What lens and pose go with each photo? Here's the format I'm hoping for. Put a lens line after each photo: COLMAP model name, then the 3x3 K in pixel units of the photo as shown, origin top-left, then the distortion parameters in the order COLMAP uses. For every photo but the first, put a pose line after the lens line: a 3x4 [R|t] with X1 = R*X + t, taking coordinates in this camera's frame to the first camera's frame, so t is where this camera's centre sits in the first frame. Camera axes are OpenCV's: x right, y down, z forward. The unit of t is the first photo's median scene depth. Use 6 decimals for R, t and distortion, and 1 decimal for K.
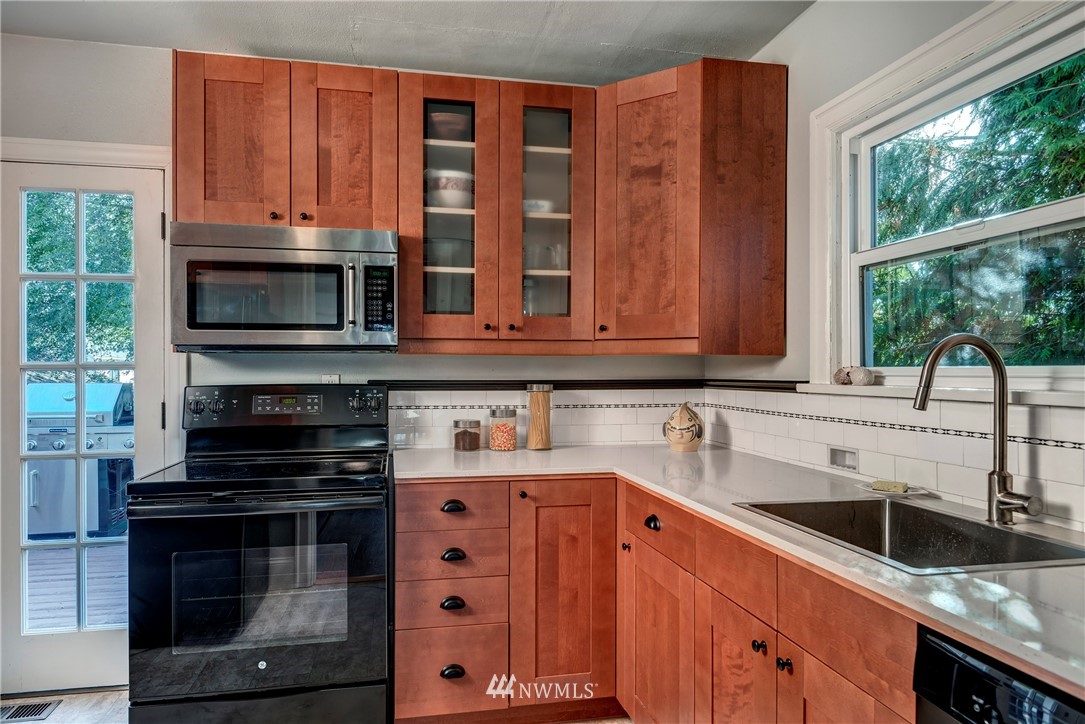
lens RADIAL K [[695.0, 0, 544.7], [0, 695.0, 366.5], [0, 0, 1]] dist [0.016844, -0.016156]
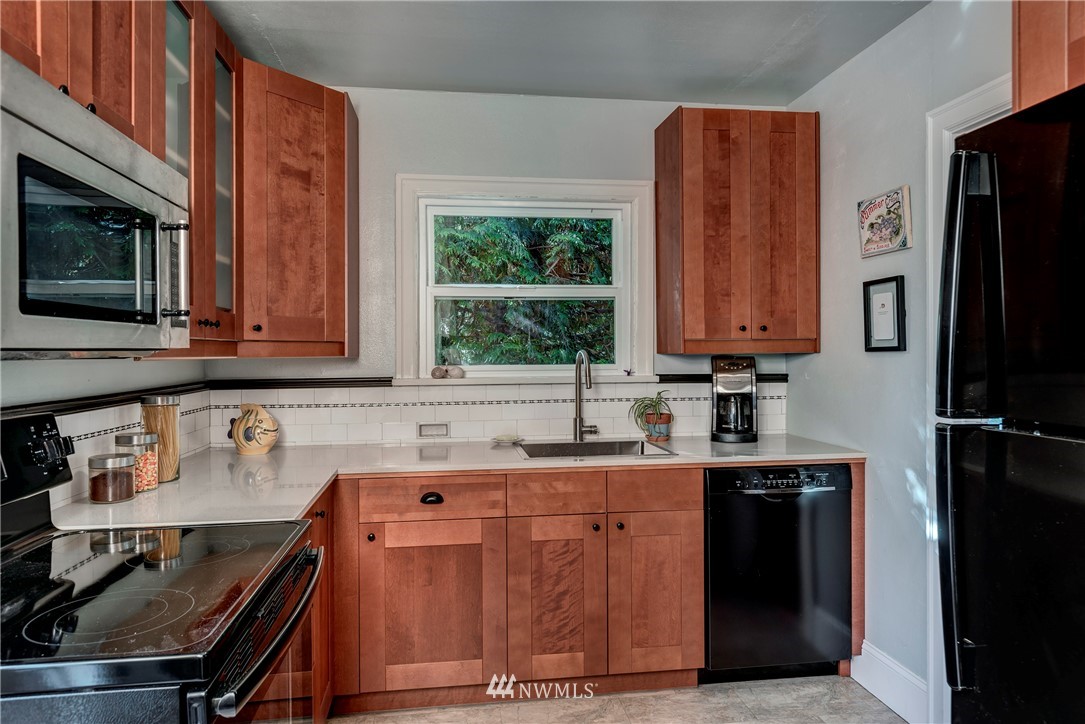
lens RADIAL K [[697.5, 0, 544.5], [0, 697.5, 357.3], [0, 0, 1]] dist [0.005285, 0.000376]
pose [[0.042358, -0.007277, 0.999076, -0.849966], [0.007404, 0.999948, 0.006970, -0.022042], [-0.999075, 0.007102, 0.042410, 0.614386]]
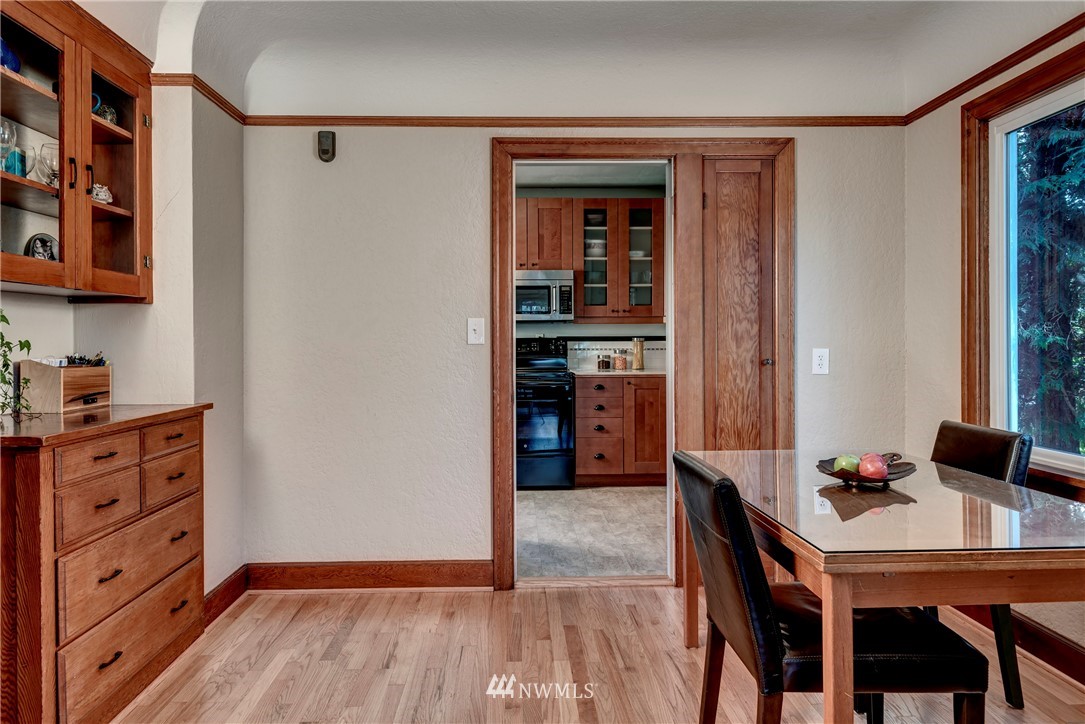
lens RADIAL K [[695.0, 0, 534.4], [0, 695.0, 345.3], [0, 0, 1]] dist [0.016844, -0.016156]
pose [[0.981152, -0.005262, -0.193165, 0.096632], [0.006076, 0.999975, 0.003625, 0.041003], [0.193141, -0.004730, 0.981160, -1.198871]]
